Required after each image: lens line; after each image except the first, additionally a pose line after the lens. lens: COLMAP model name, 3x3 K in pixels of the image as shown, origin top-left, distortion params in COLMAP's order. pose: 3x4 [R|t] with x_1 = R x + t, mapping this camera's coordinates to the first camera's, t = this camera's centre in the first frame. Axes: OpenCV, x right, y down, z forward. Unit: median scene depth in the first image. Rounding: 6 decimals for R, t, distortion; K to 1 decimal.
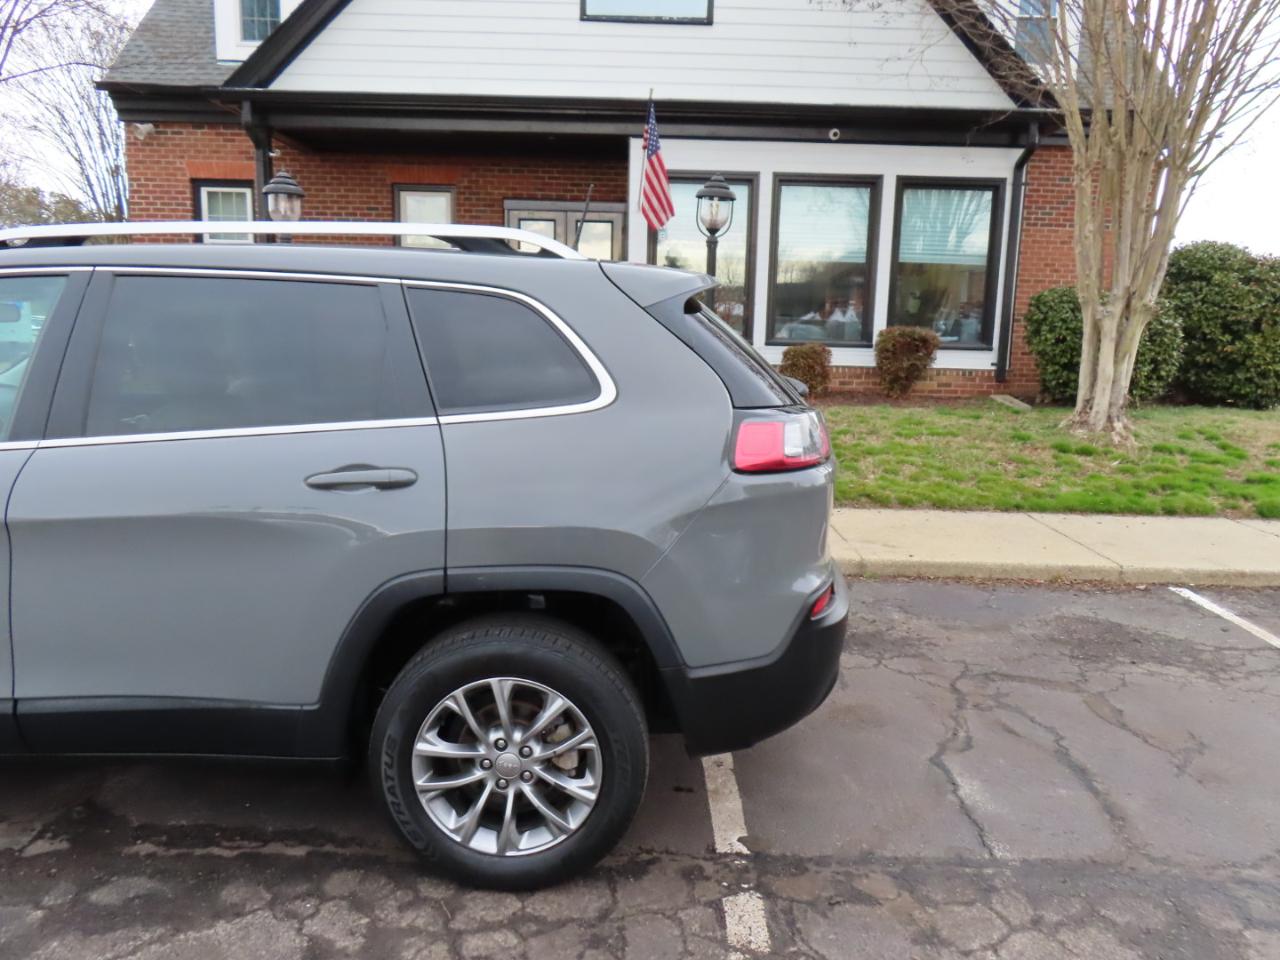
lens RADIAL K [[916.2, 0, 642.5], [0, 916.2, 480.8], [0, 0, 1]] dist [-0.013022, 0.008721]
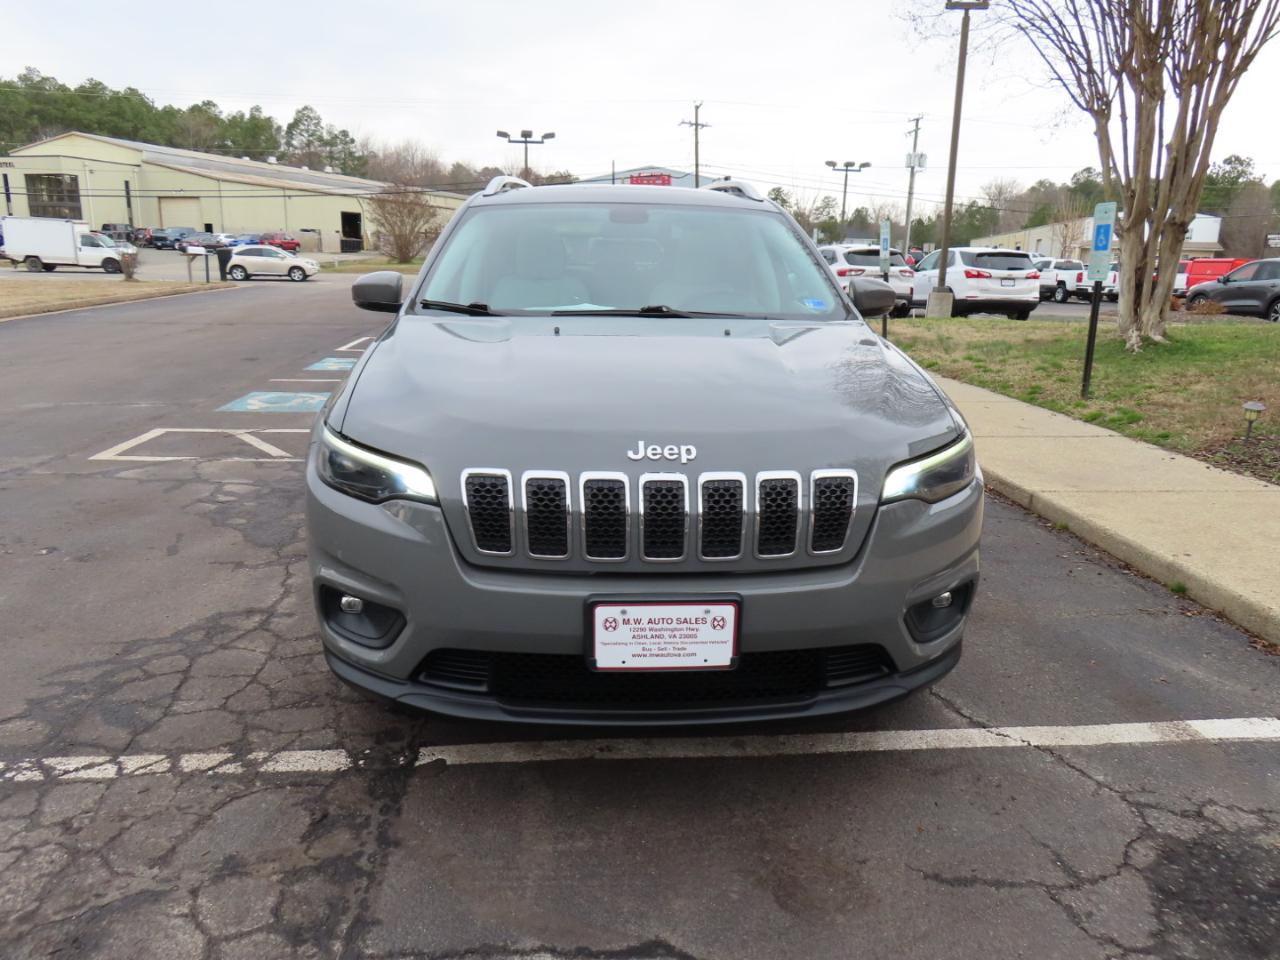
lens RADIAL K [[916.2, 0, 646.4], [0, 916.2, 479.5], [0, 0, 1]] dist [-0.013022, 0.008721]
pose [[0.082799, 0.210675, -0.974043, 0.240197], [-0.183375, 0.963931, 0.192901, -0.025908], [0.979550, 0.162643, 0.118445, 0.257177]]
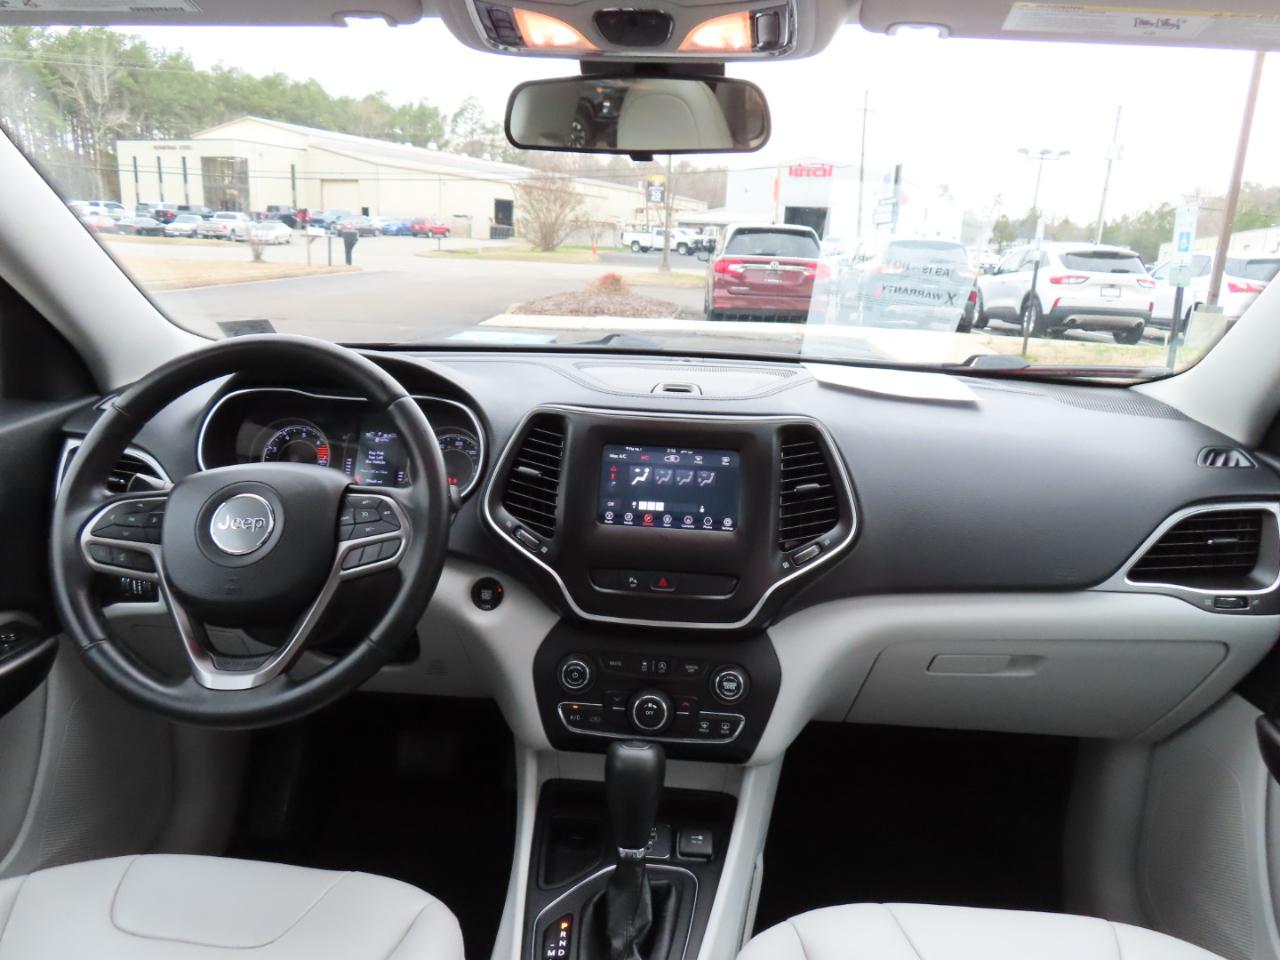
lens RADIAL K [[916.2, 0, 633.2], [0, 916.2, 468.3], [0, 0, 1]] dist [-0.013022, 0.008721]
pose [[-0.092803, 0.206158, -0.974108, -0.119192], [-0.213214, 0.951521, 0.221691, -0.040435], [0.972588, 0.228267, -0.044348, 0.286823]]
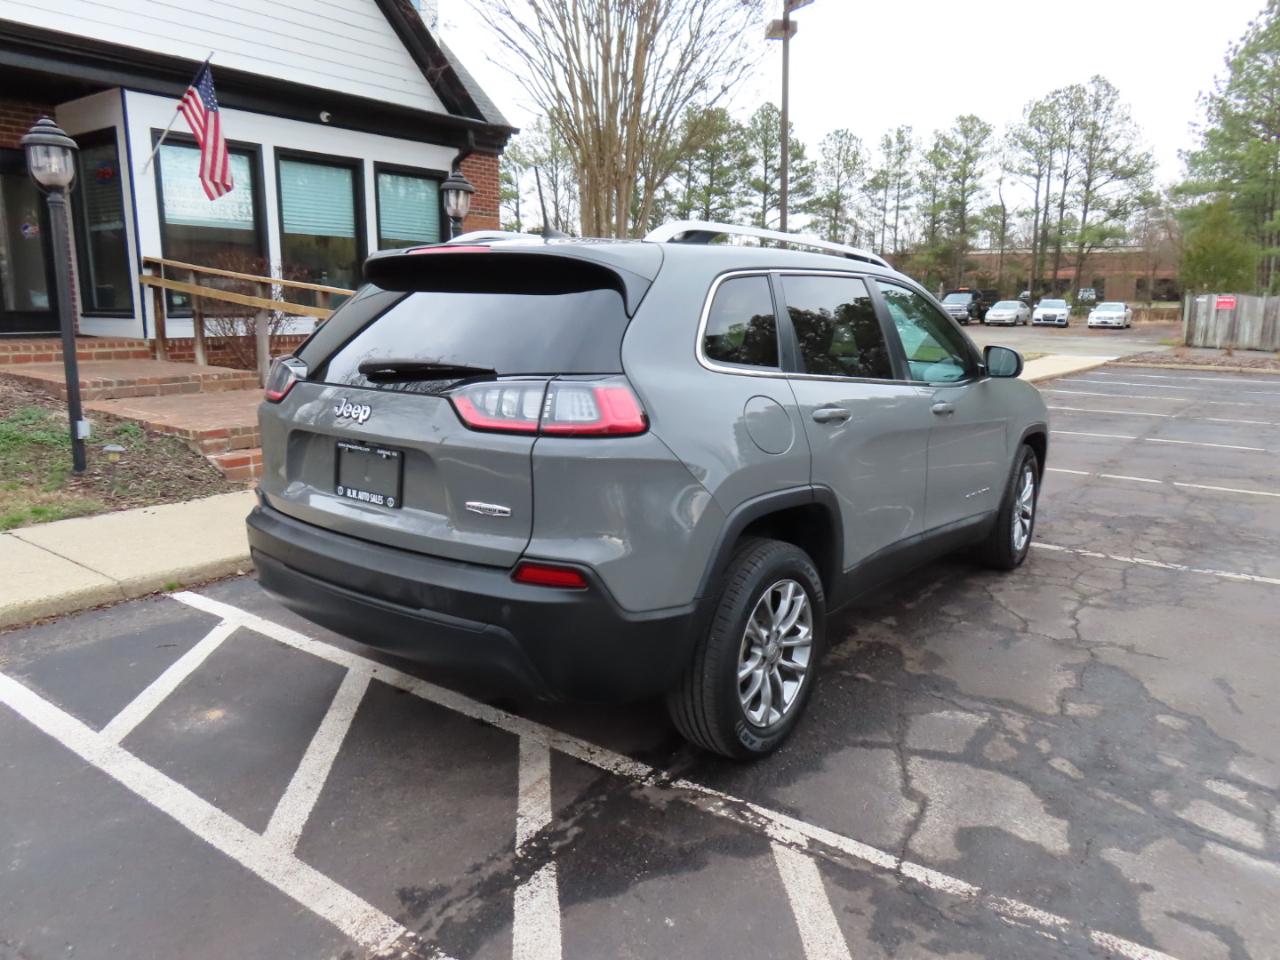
lens RADIAL K [[916.2, 0, 642.0], [0, 916.2, 486.6], [0, 0, 1]] dist [-0.013022, 0.008721]
pose [[0.597855, -0.178953, 0.781374, -0.519140], [0.142570, 0.982960, 0.116036, -0.025457], [-0.788824, 0.042028, 0.613180, 0.071789]]
